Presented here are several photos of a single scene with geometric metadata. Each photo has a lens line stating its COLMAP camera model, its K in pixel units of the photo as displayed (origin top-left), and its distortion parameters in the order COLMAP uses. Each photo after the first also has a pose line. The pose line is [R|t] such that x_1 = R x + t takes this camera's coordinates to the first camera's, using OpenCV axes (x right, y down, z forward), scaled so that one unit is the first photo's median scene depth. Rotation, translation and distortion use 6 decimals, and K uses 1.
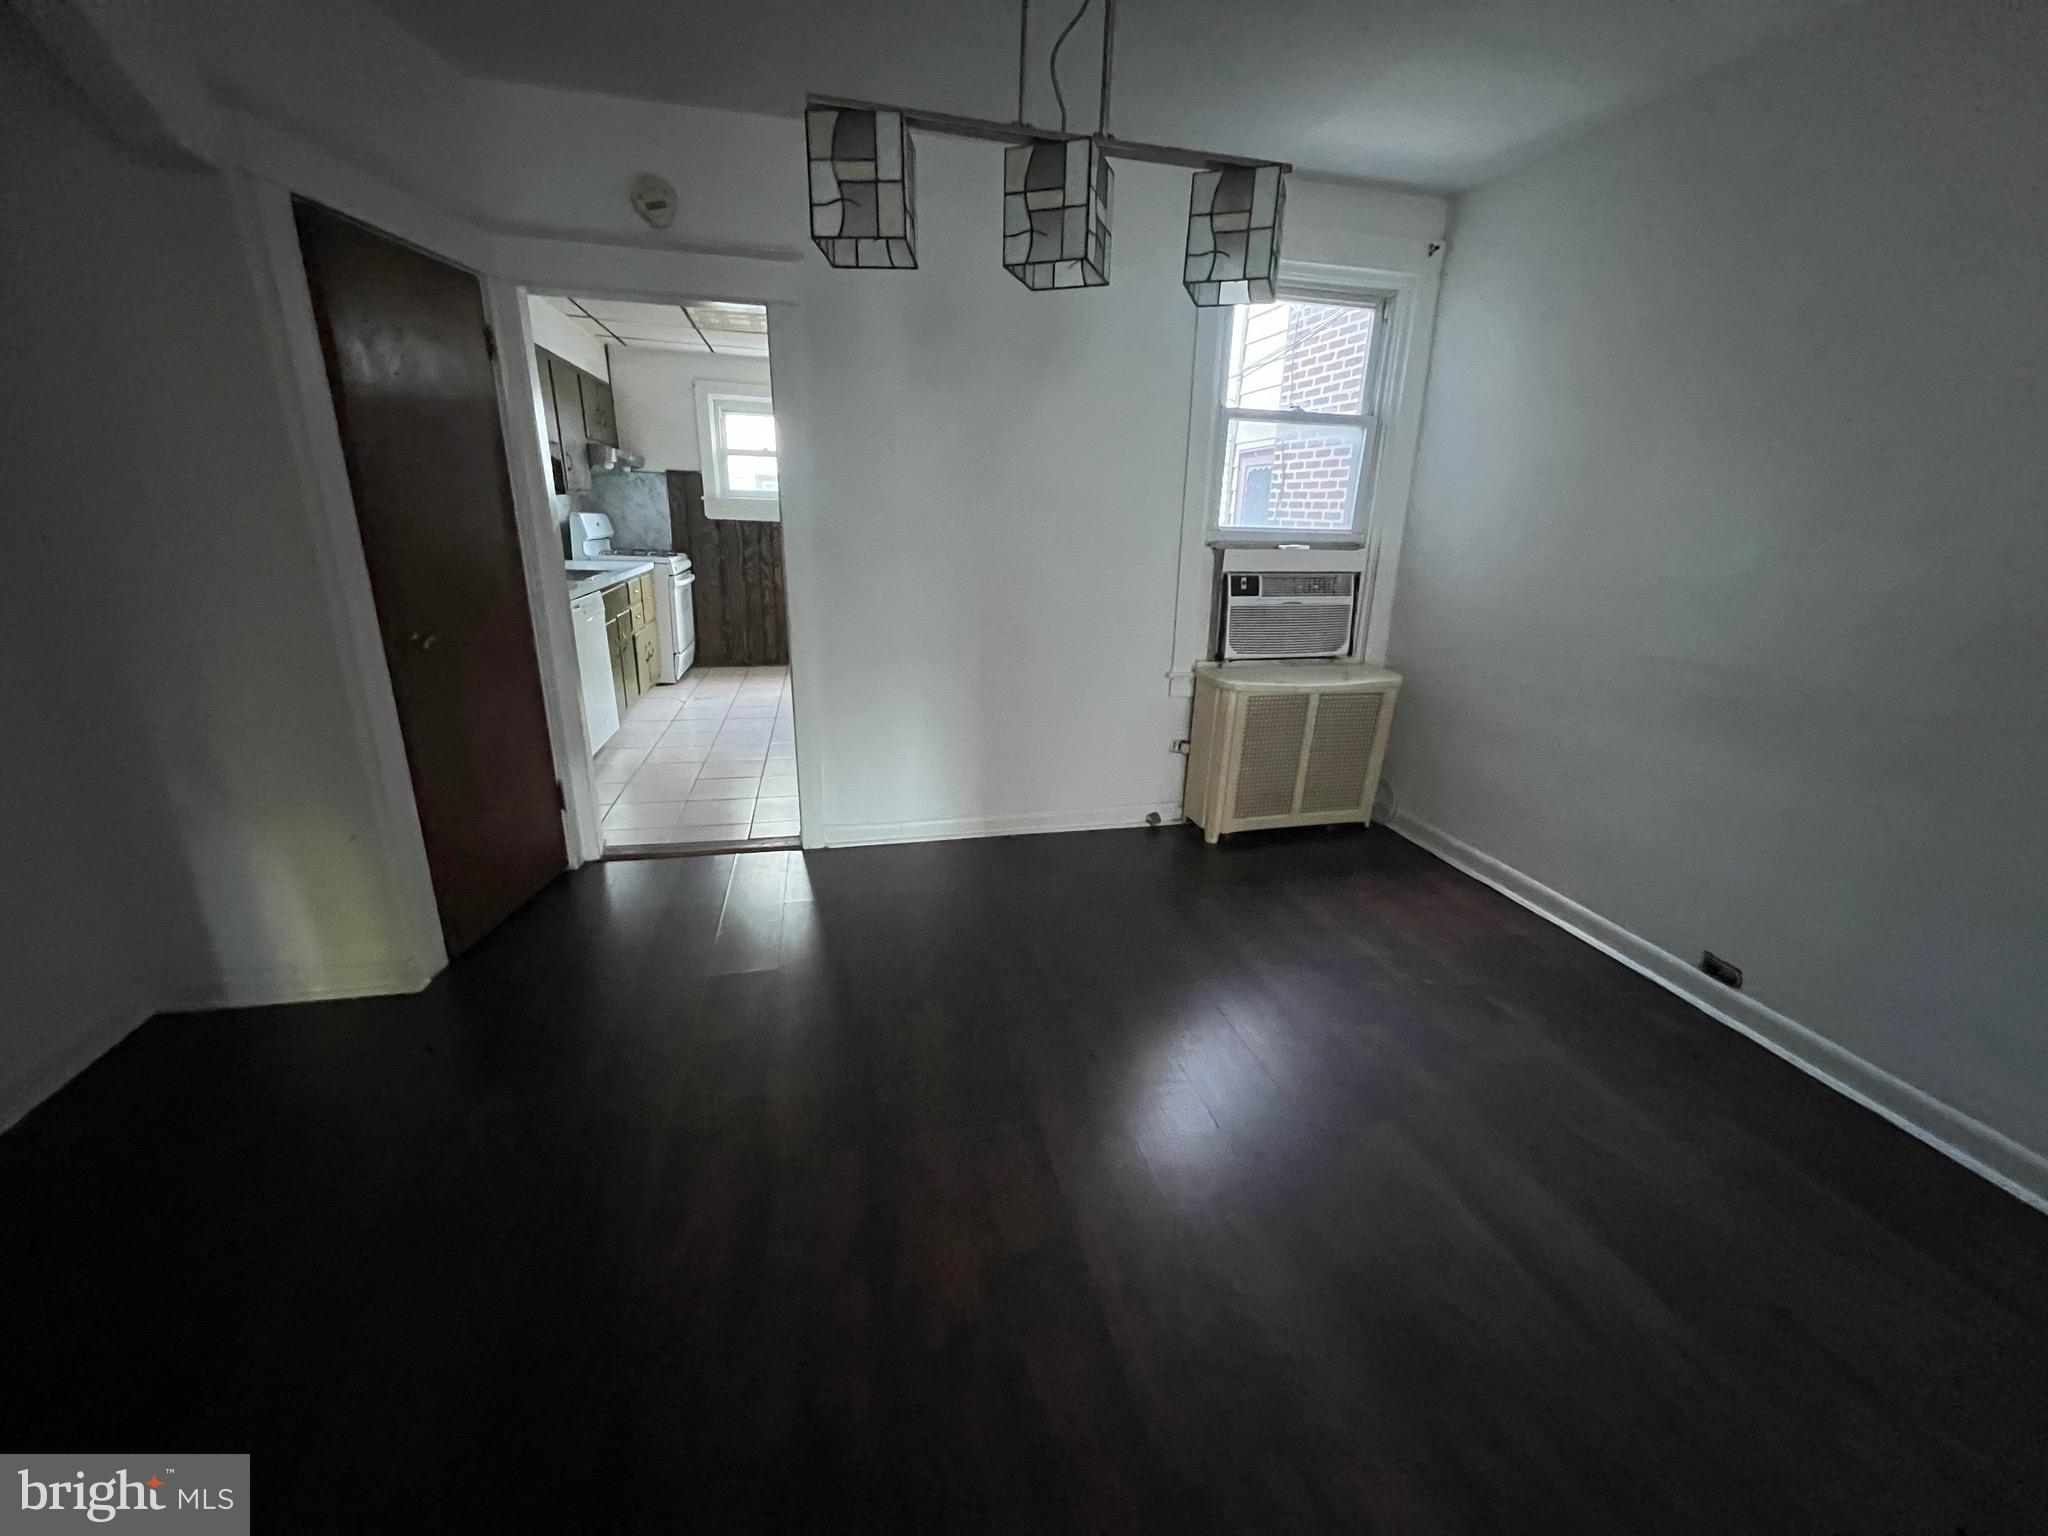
lens RADIAL K [[829.8, 0, 1019.9], [0, 829.8, 767.9], [0, 0, 1]] dist [-0.003687, 0.000240]
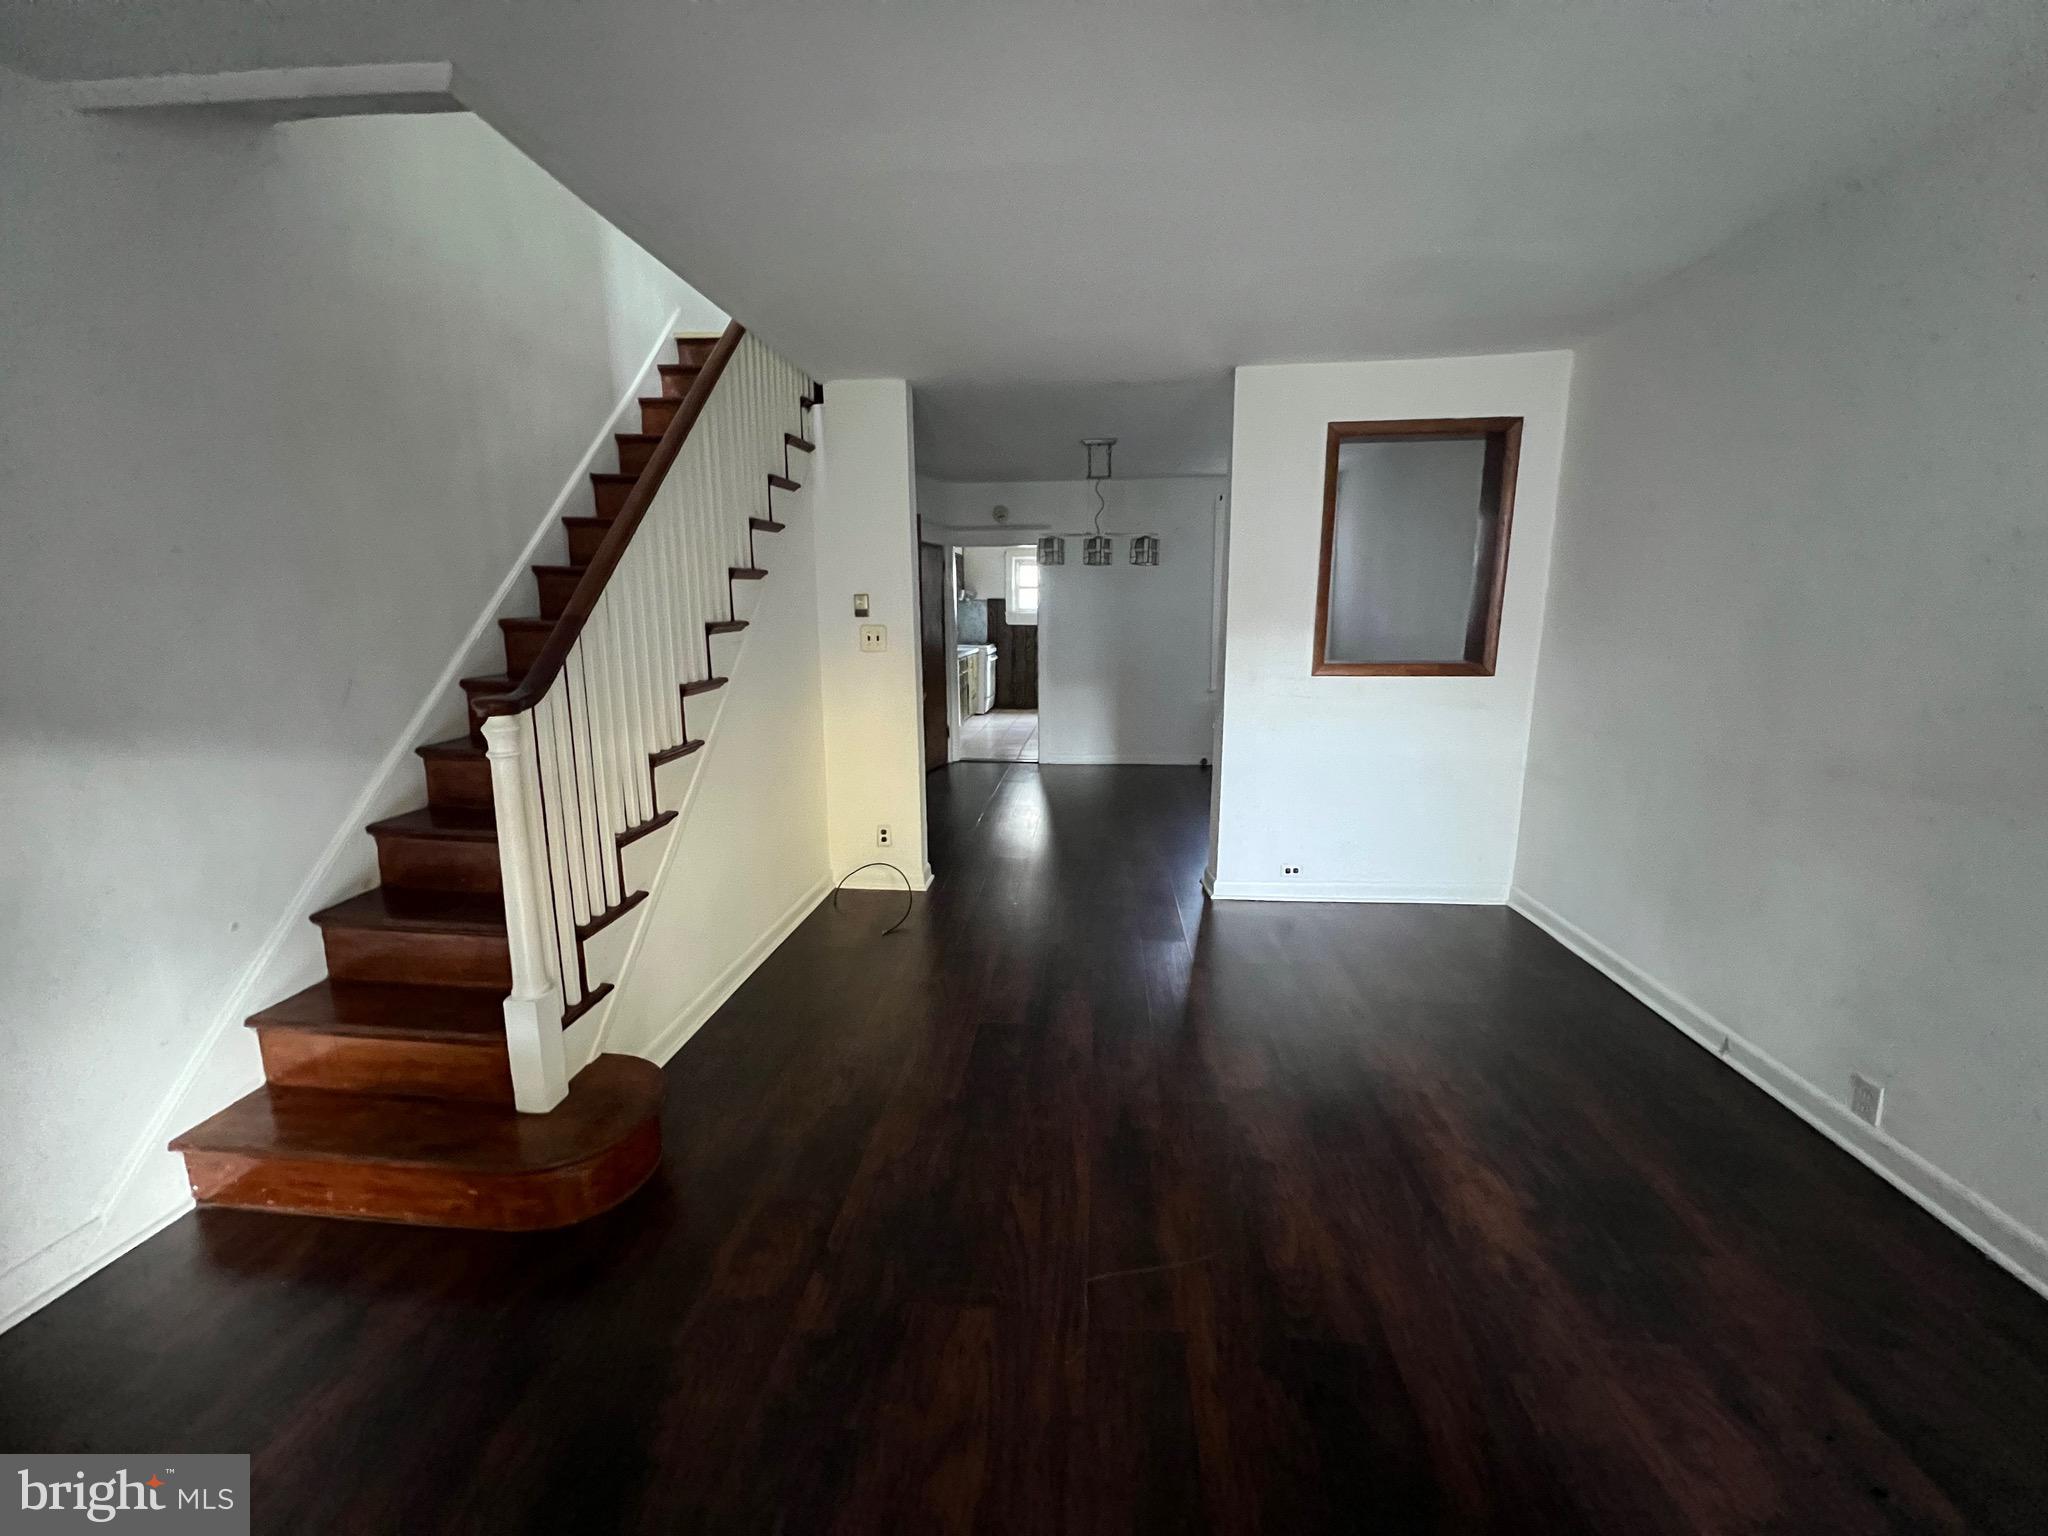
lens RADIAL K [[829.8, 0, 1023.6], [0, 829.8, 766.5], [0, 0, 1]] dist [-0.003687, 0.000240]
pose [[0.949410, 0.030611, -0.312543, 0.237883], [-0.067444, 0.991890, -0.107726, 0.204078], [0.306711, 0.123355, 0.943775, -0.675051]]
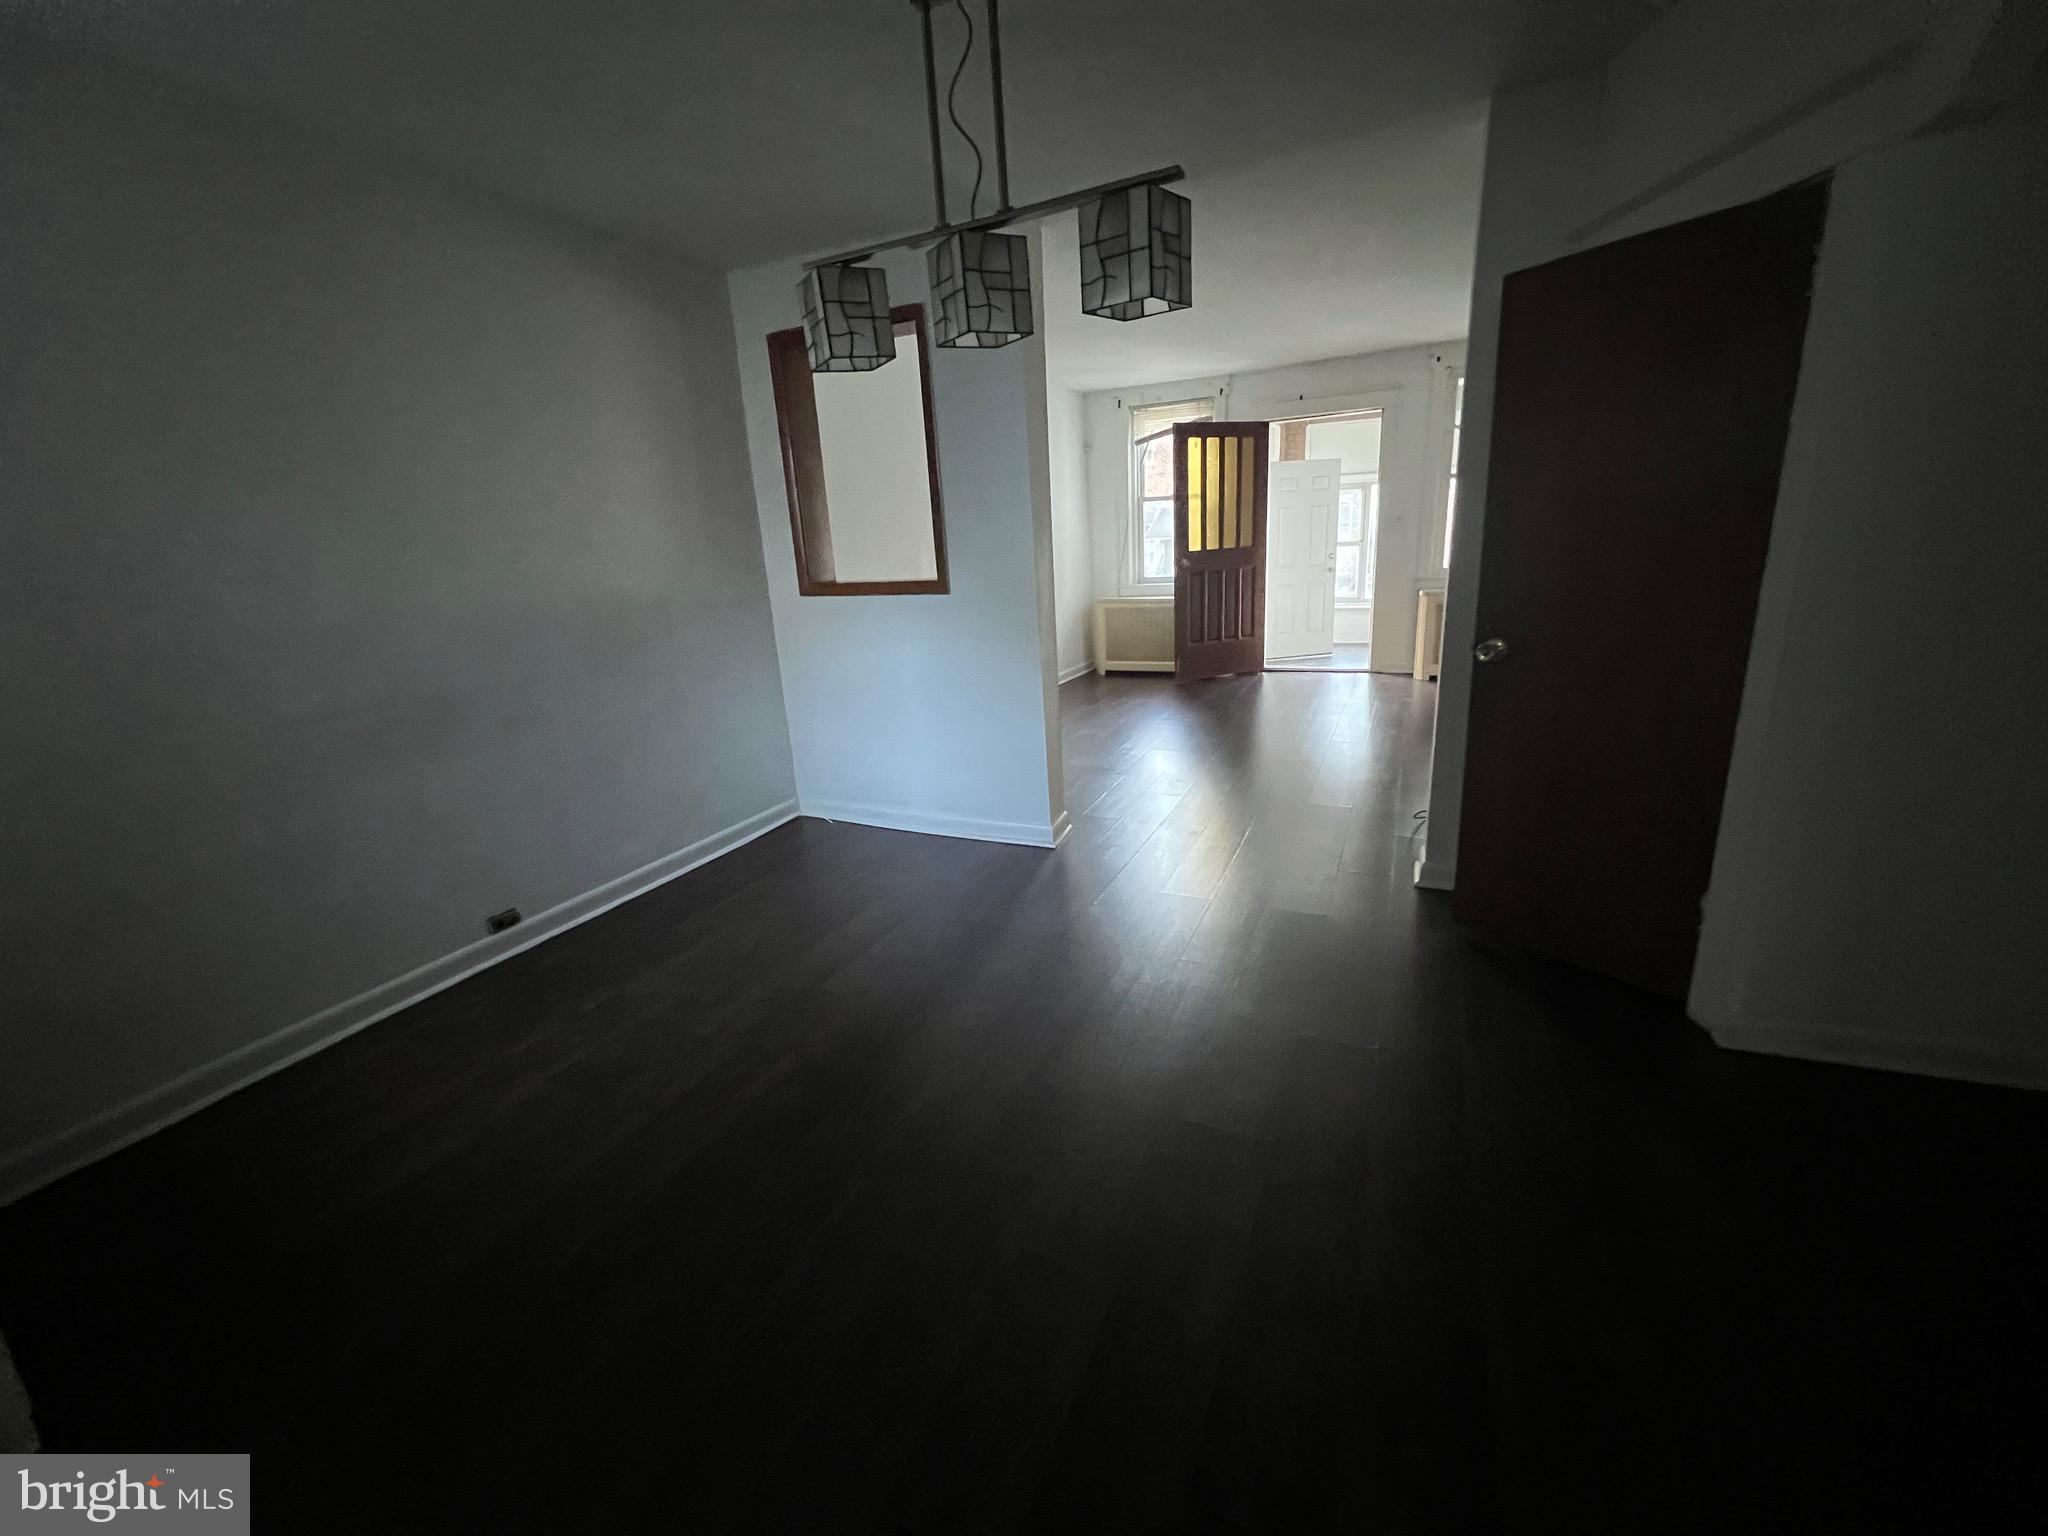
lens RADIAL K [[829.8, 0, 1011.8], [0, 829.8, 769.4], [0, 0, 1]] dist [-0.003687, 0.000240]
pose [[-0.797386, -0.158475, 0.582290, -0.289195], [0.209733, 0.831979, 0.513637, -0.290334], [-0.565851, 0.531693, -0.630171, 0.901548]]
